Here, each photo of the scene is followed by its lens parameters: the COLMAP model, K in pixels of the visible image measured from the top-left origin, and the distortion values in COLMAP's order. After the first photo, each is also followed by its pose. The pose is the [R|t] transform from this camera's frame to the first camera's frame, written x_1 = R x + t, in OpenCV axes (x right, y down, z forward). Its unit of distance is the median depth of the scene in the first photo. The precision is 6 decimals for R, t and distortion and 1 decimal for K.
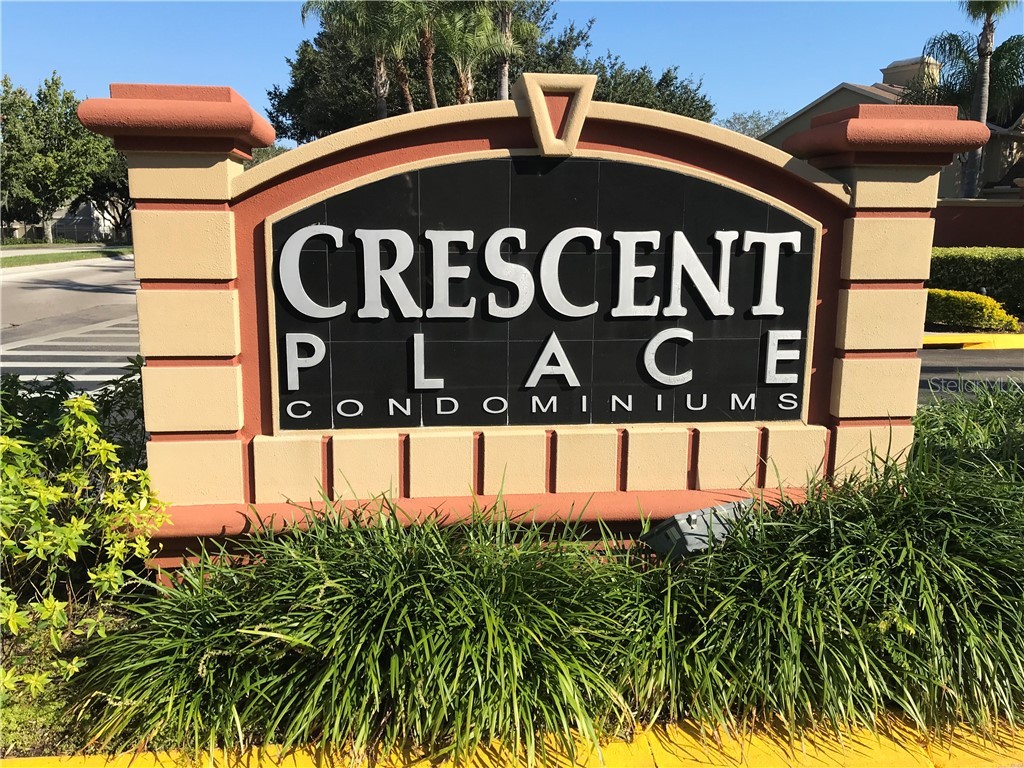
lens RADIAL K [[832.4, 0, 512.0], [0, 832.4, 384.0], [0, 0, 1]] dist [0.005982, 0.002743]
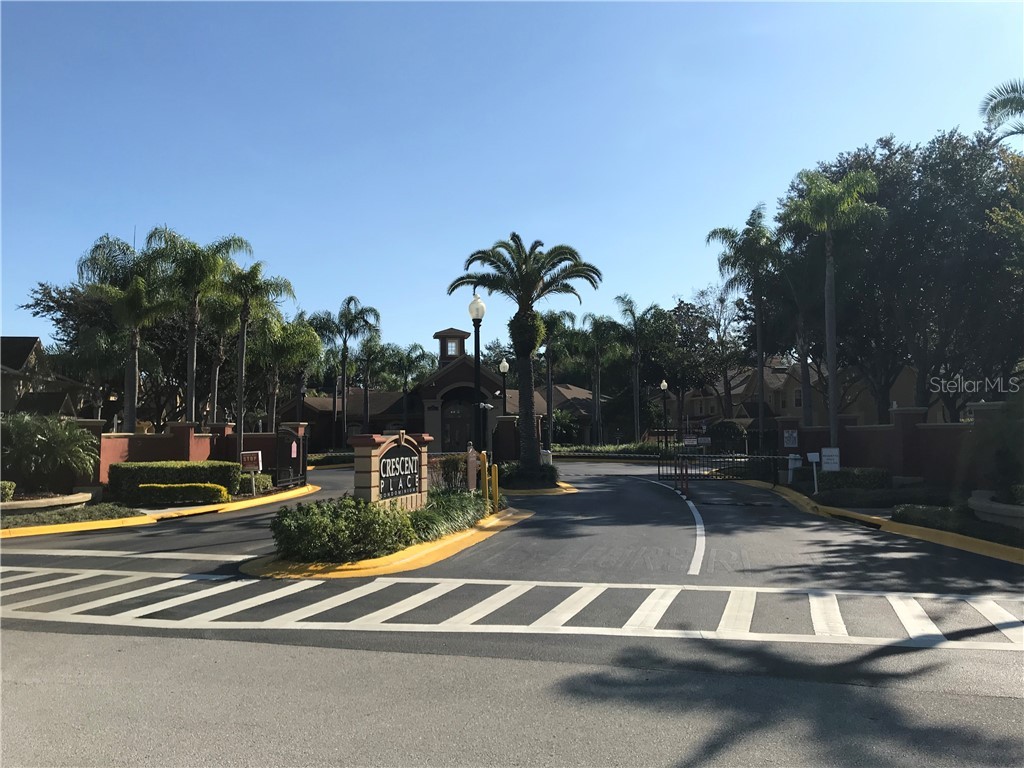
lens RADIAL K [[832.4, 0, 512.0], [0, 832.4, 384.0], [0, 0, 1]] dist [0.005982, 0.002743]
pose [[0.349687, 0.043421, 0.935860, -4.439174], [0.192343, 0.974319, -0.117074, 0.107064], [-0.916910, 0.220945, 0.332355, -1.445713]]
